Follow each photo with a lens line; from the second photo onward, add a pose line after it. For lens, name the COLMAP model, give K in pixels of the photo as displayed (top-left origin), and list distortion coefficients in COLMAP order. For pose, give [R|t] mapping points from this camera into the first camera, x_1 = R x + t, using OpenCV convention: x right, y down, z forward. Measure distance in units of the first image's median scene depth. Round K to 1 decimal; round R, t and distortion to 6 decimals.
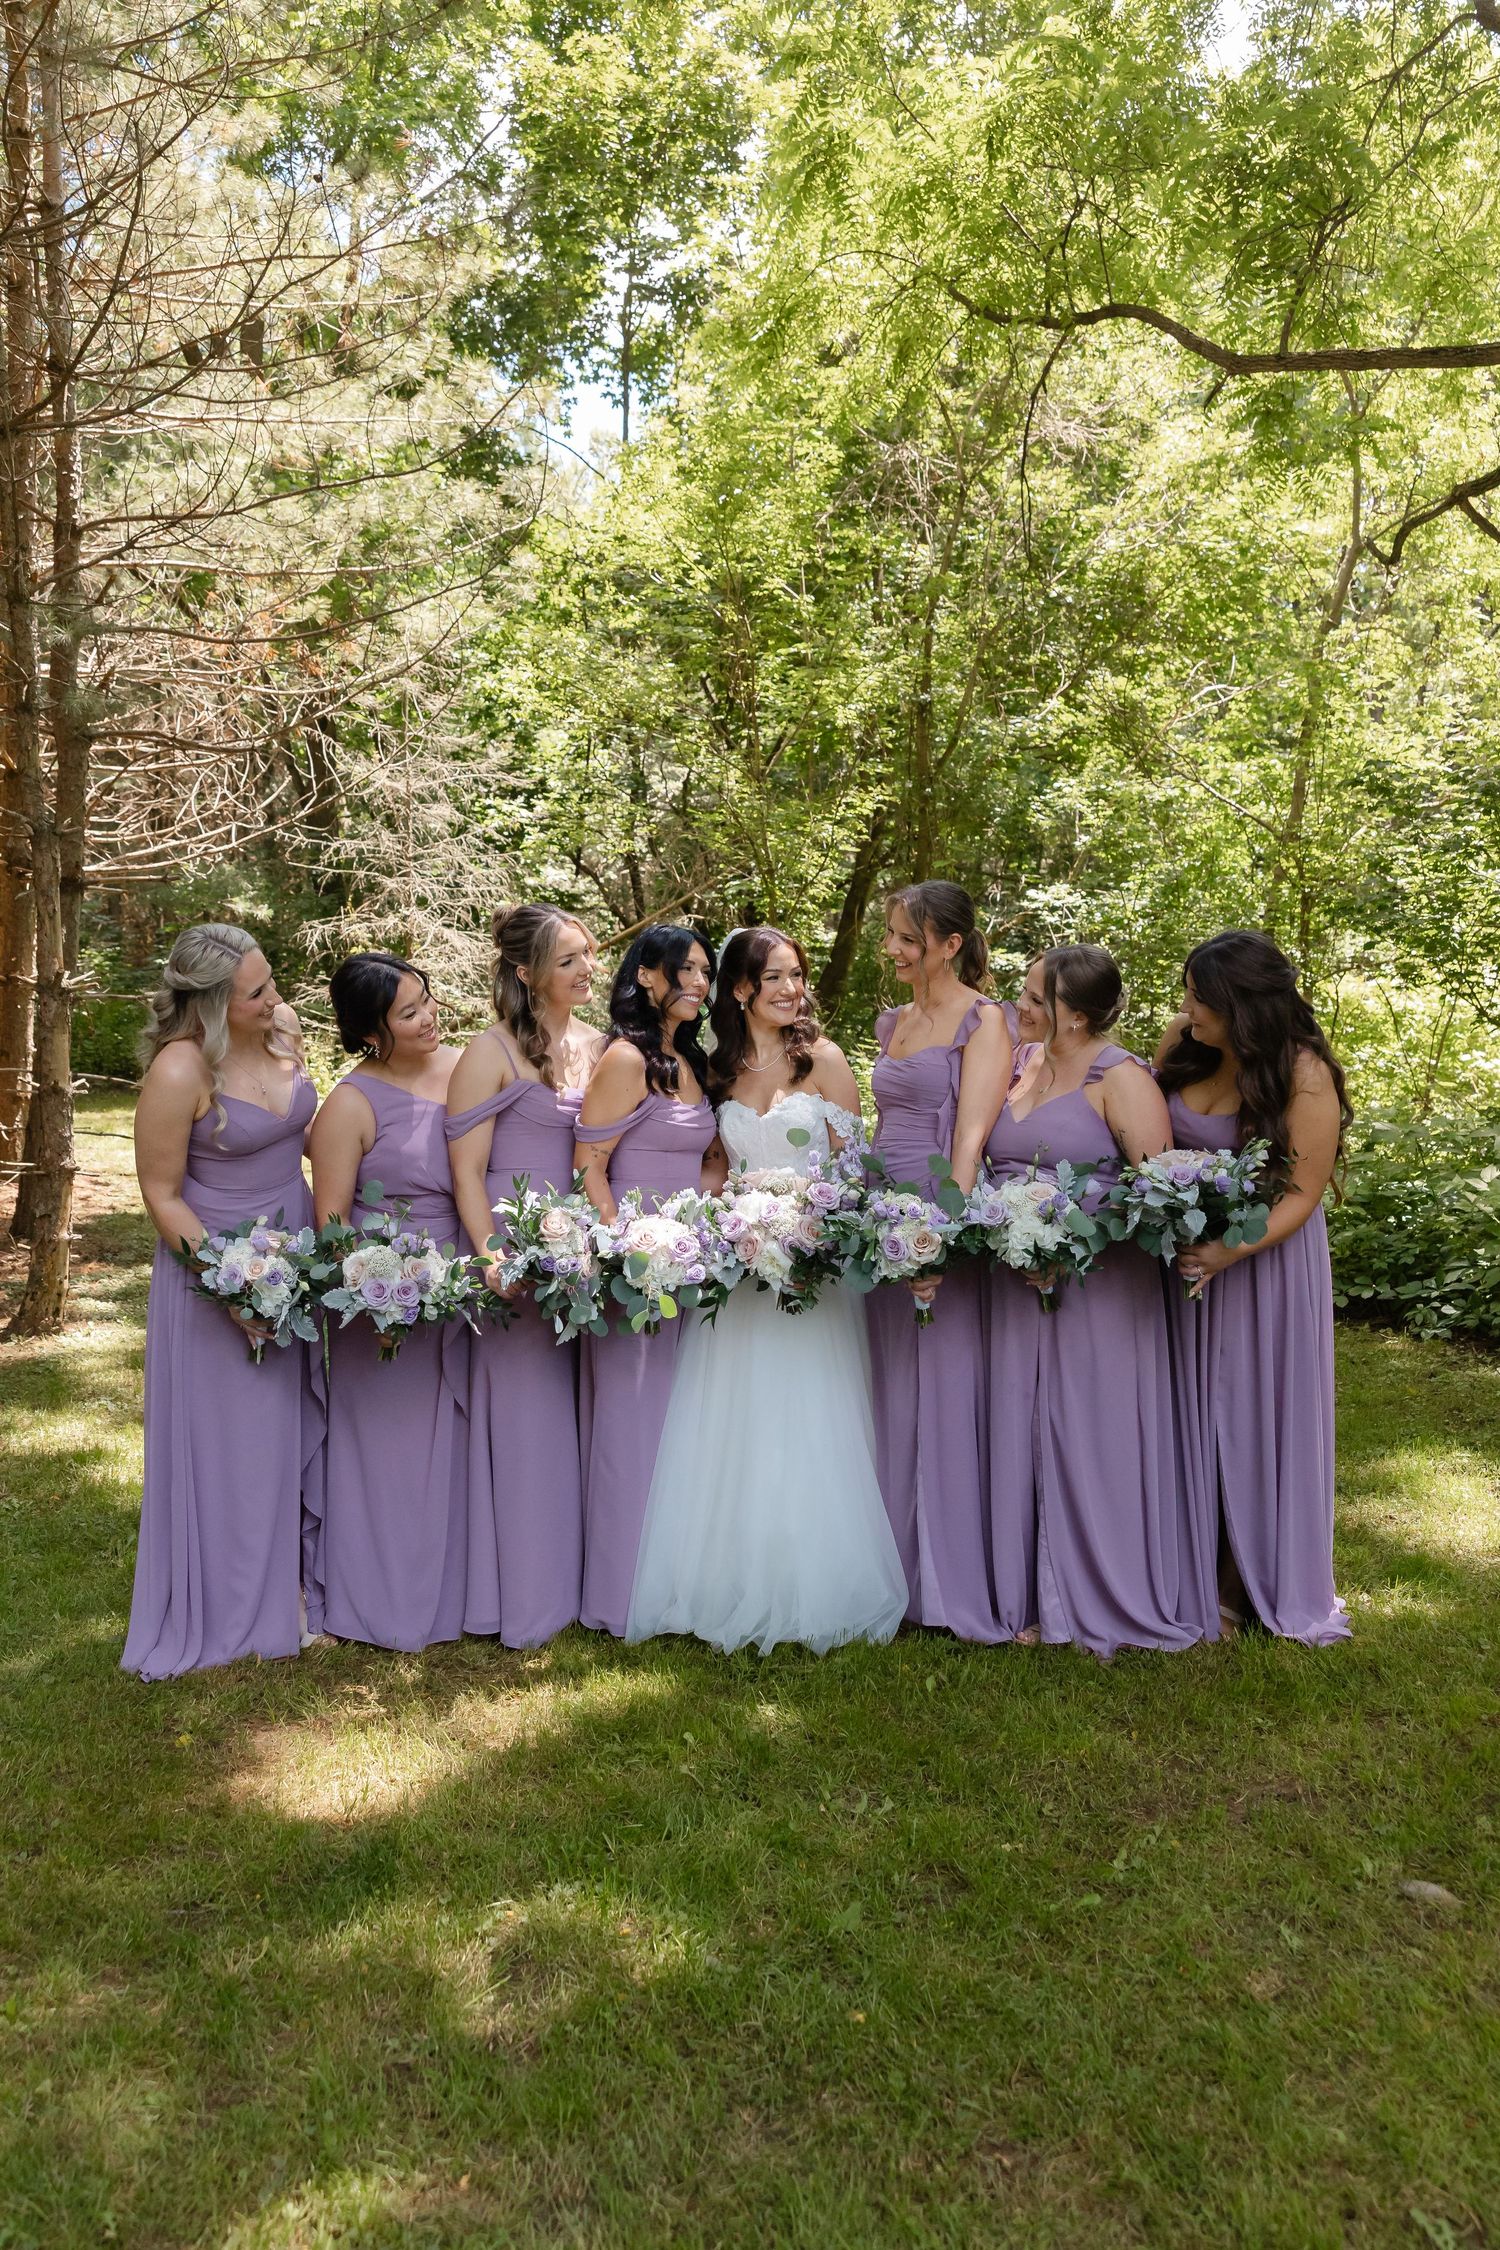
lens RADIAL K [[1728.8, 0, 750.0], [0, 1728.8, 1125.0], [0, 0, 1]] dist [0.000773, -0.000449]
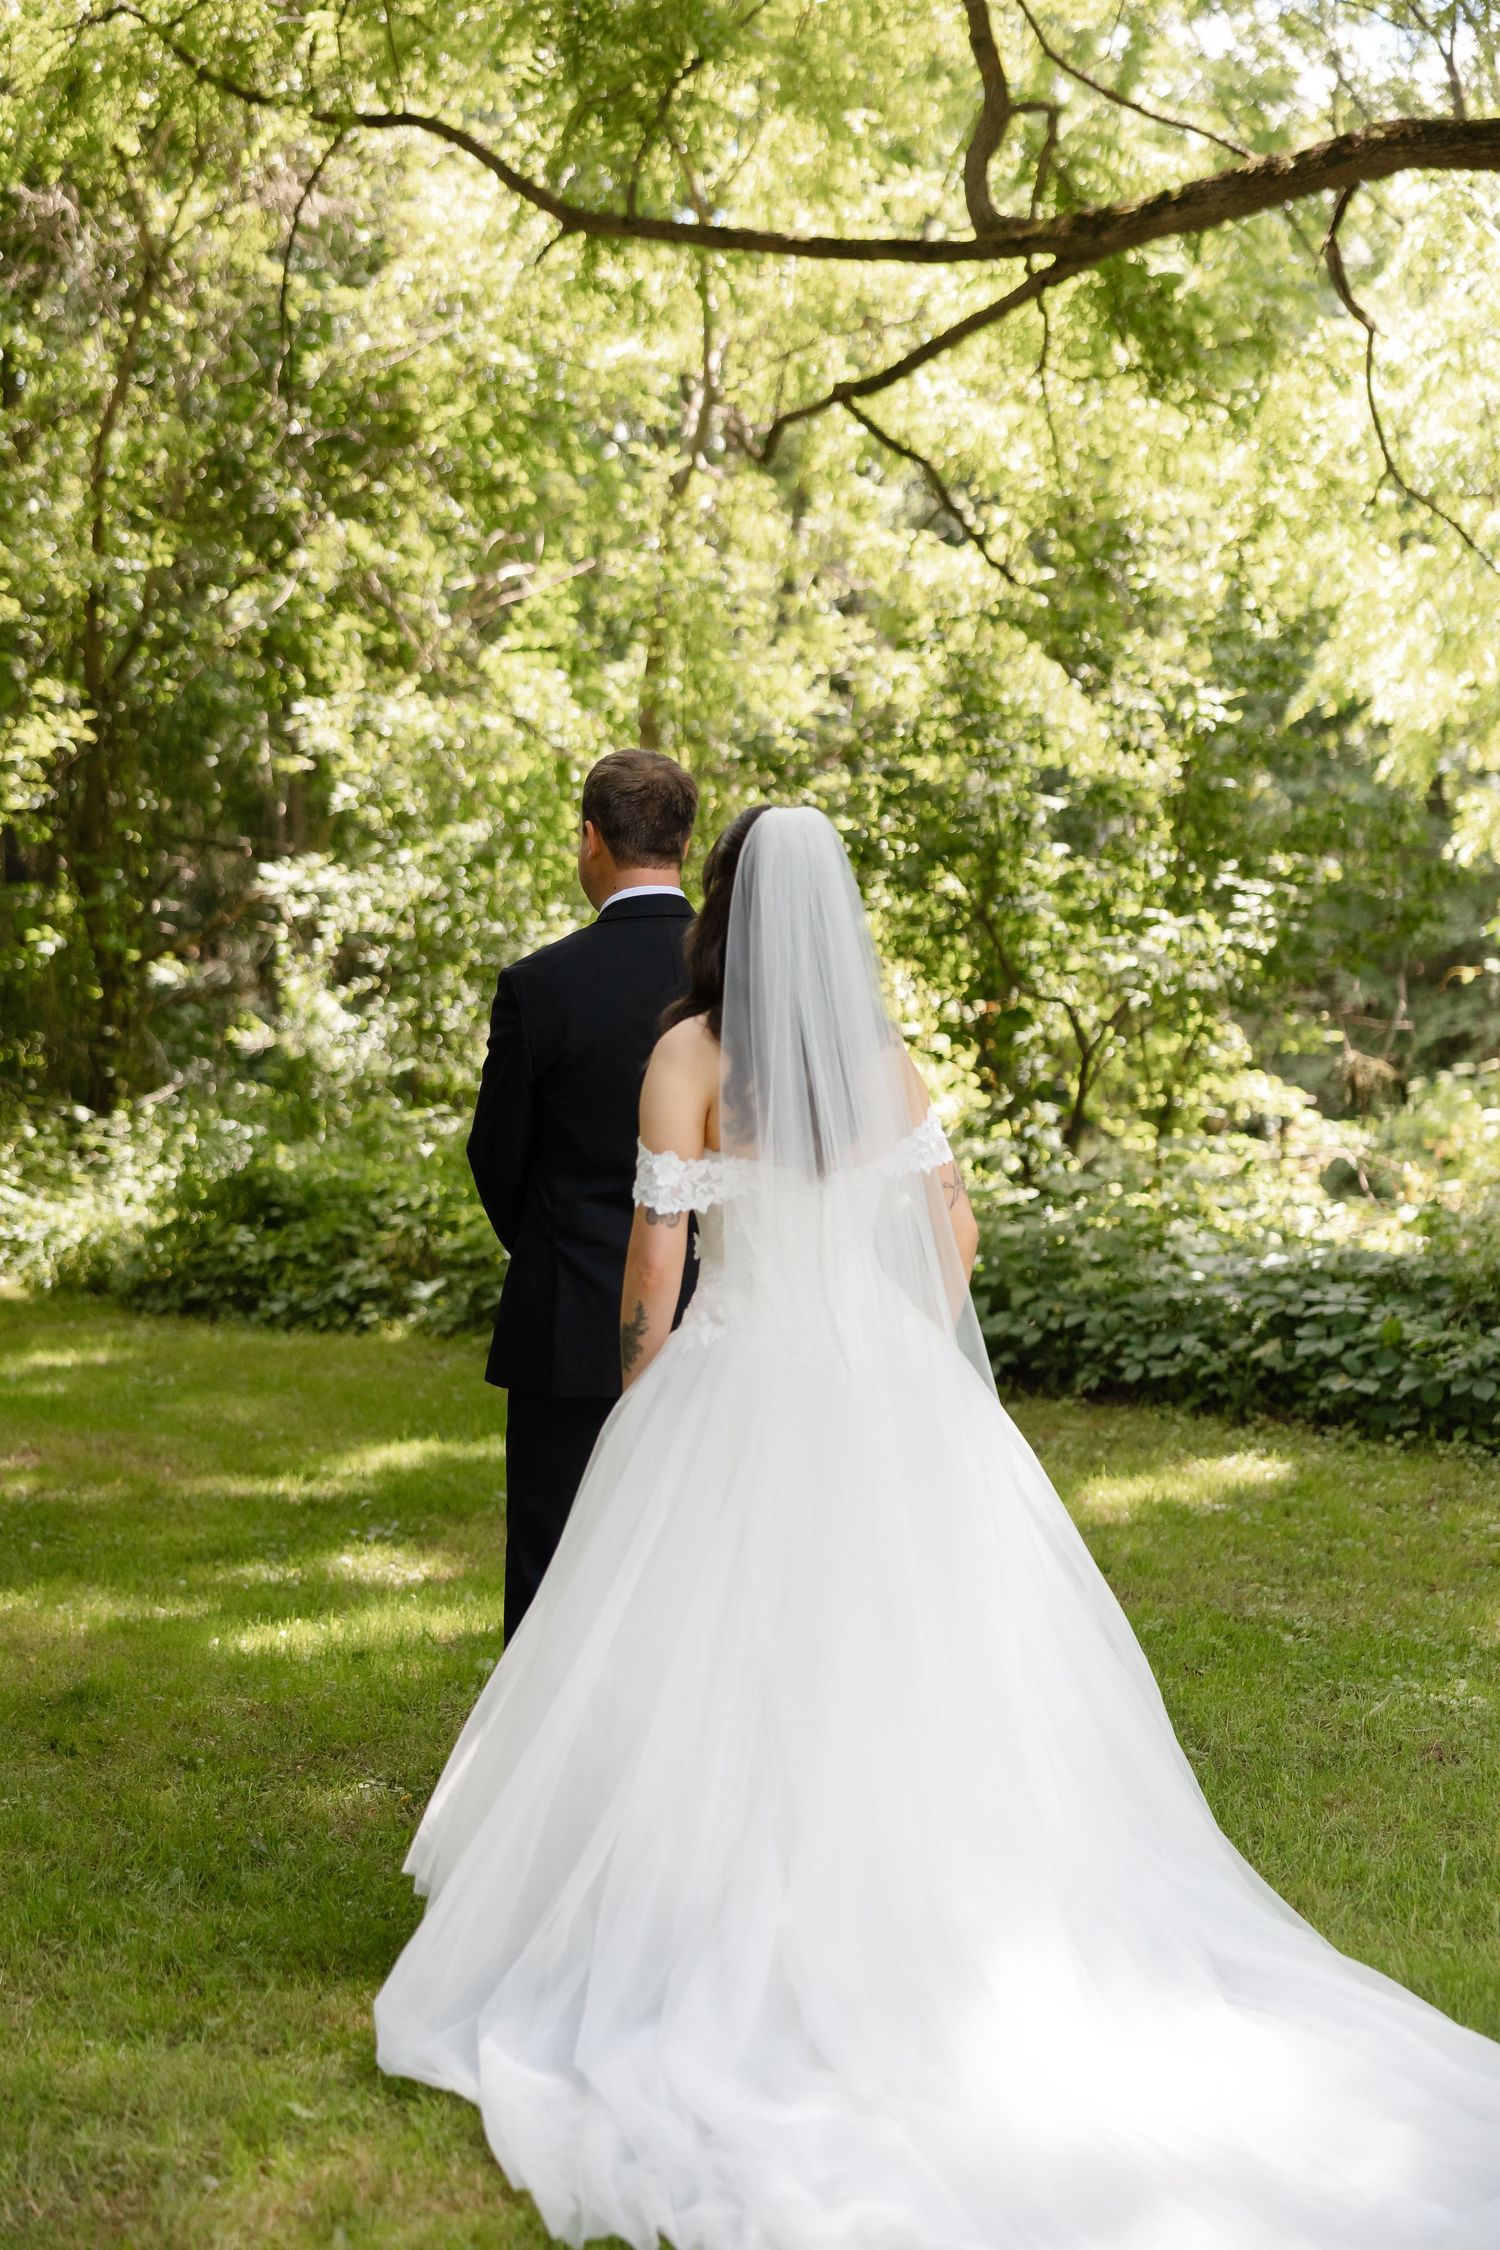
lens RADIAL K [[3345.3, 0, 741.4], [0, 3345.3, 1073.9], [0, 0, 1]] dist [-0.030353, 0.092115]
pose [[0.937877, -0.021034, 0.346330, -0.119699], [0.043403, 0.997433, -0.056958, 0.027701], [-0.344243, 0.068451, 0.936382, -0.281226]]
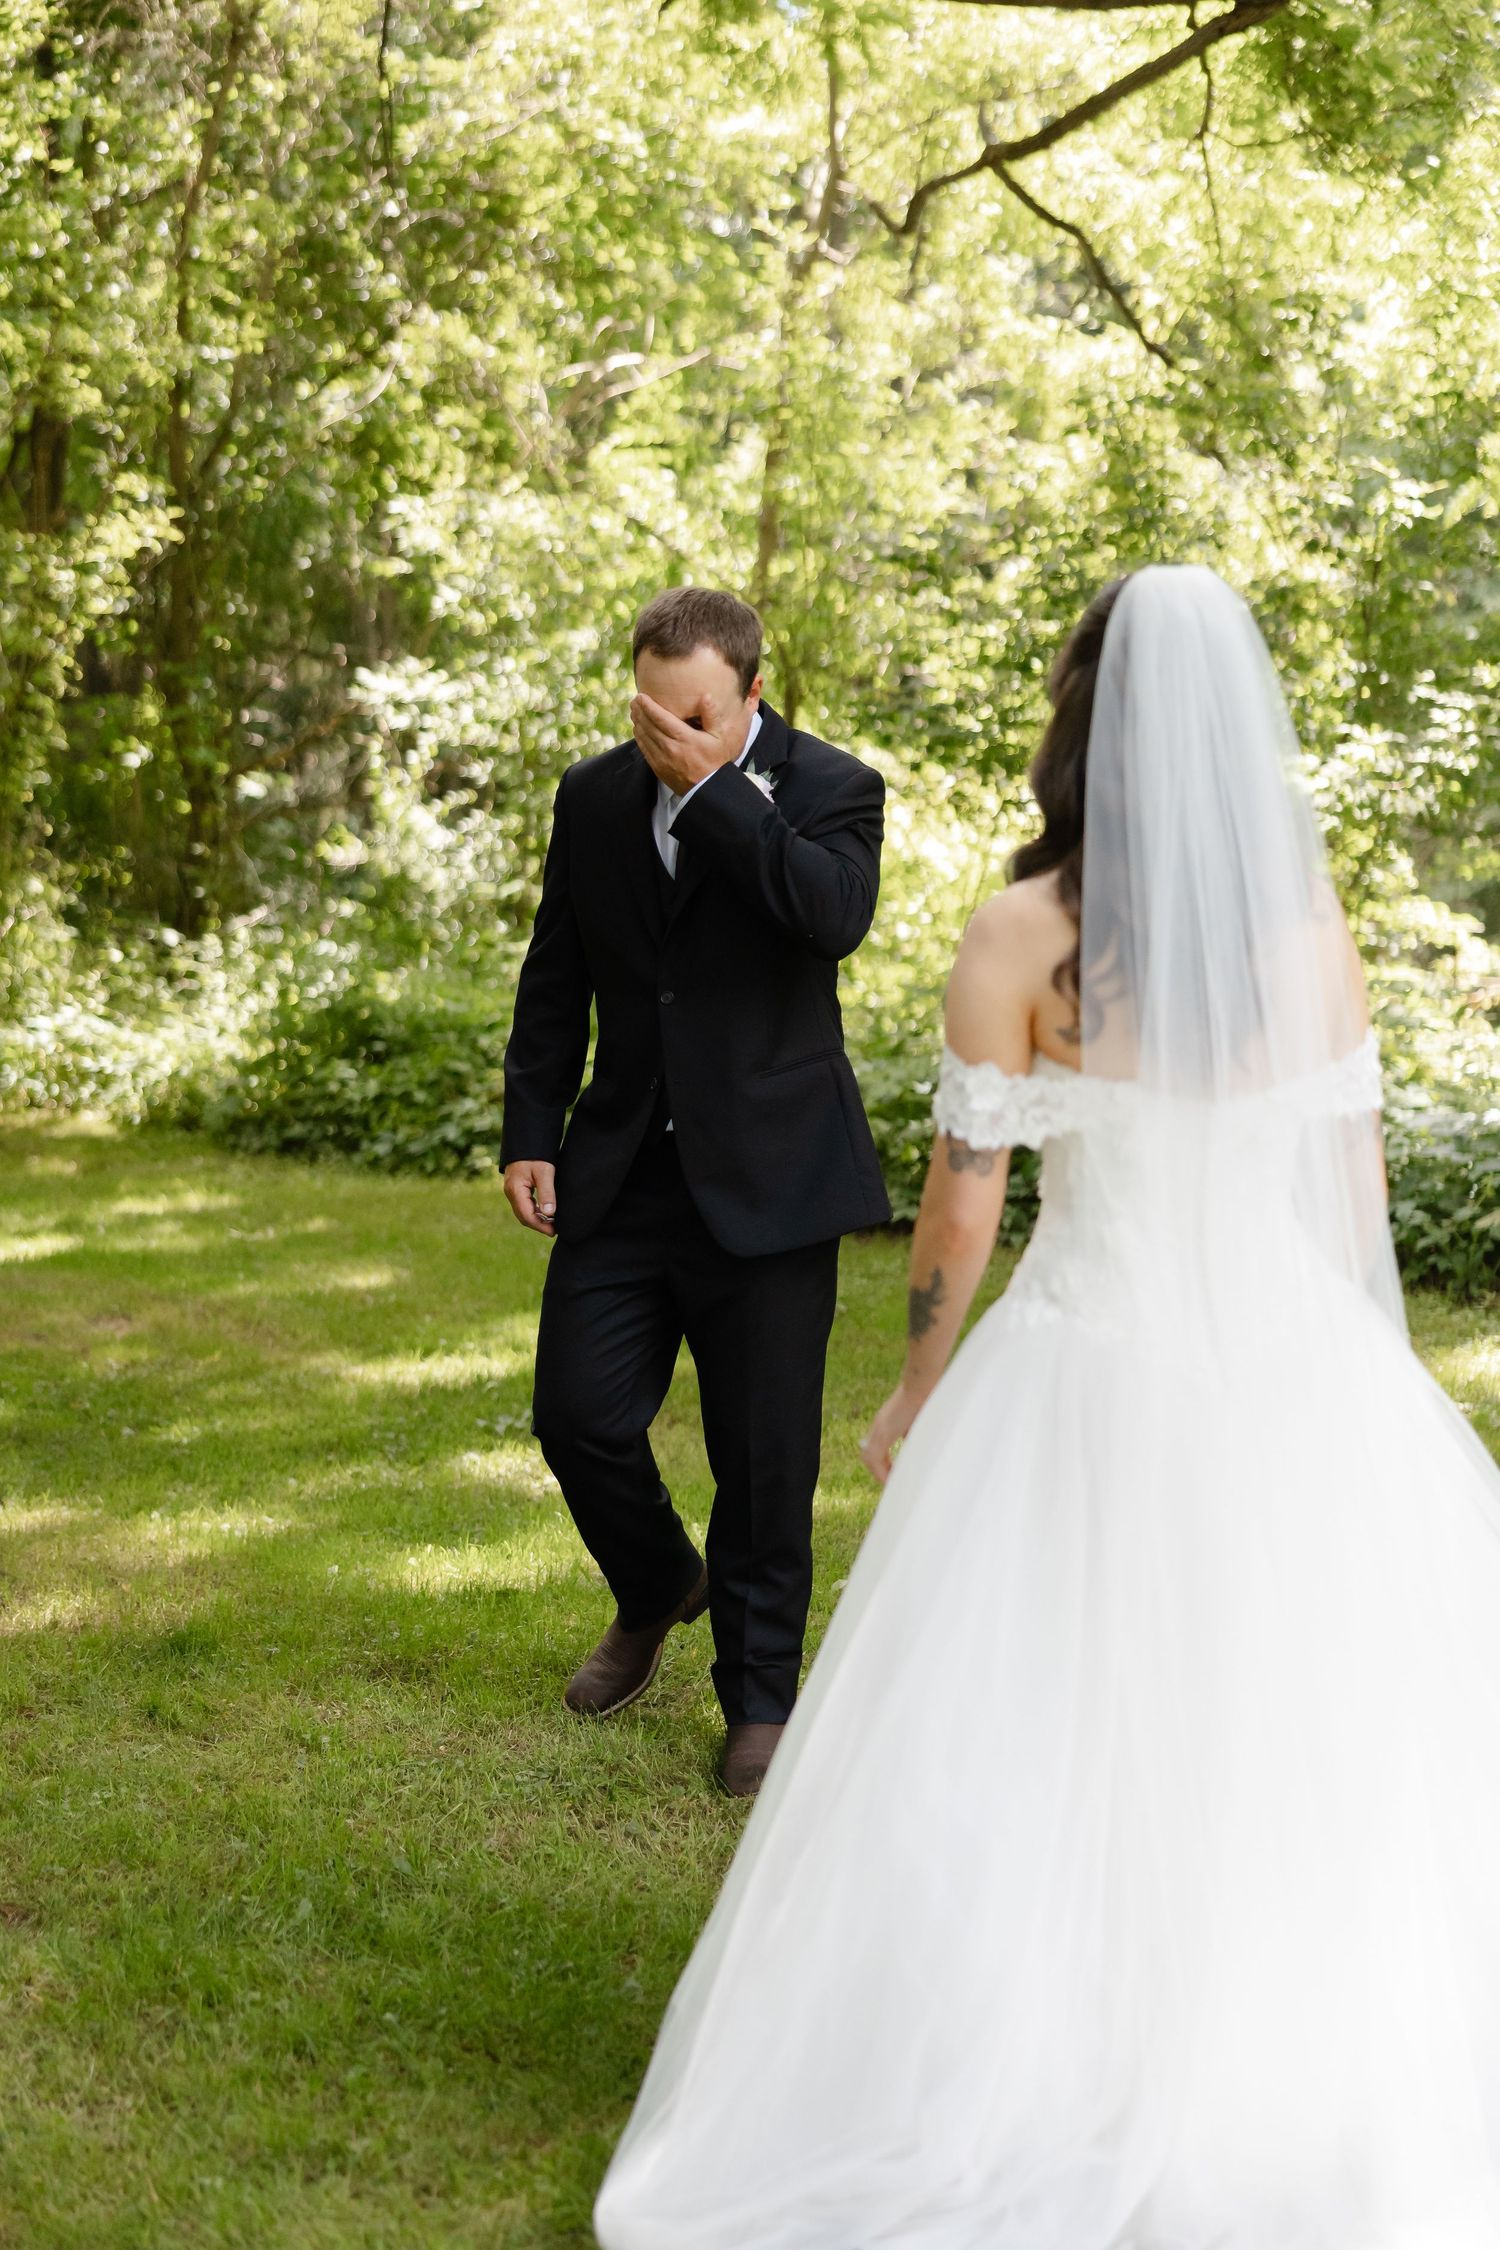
lens RADIAL K [[3345.3, 0, 741.4], [0, 3345.3, 1073.9], [0, 0, 1]] dist [-0.030353, 0.092115]
pose [[0.946211, -0.035960, 0.321546, -0.109618], [0.038534, 0.999256, -0.001641, 0.018755], [-0.321247, 0.013943, 0.946893, -0.210042]]
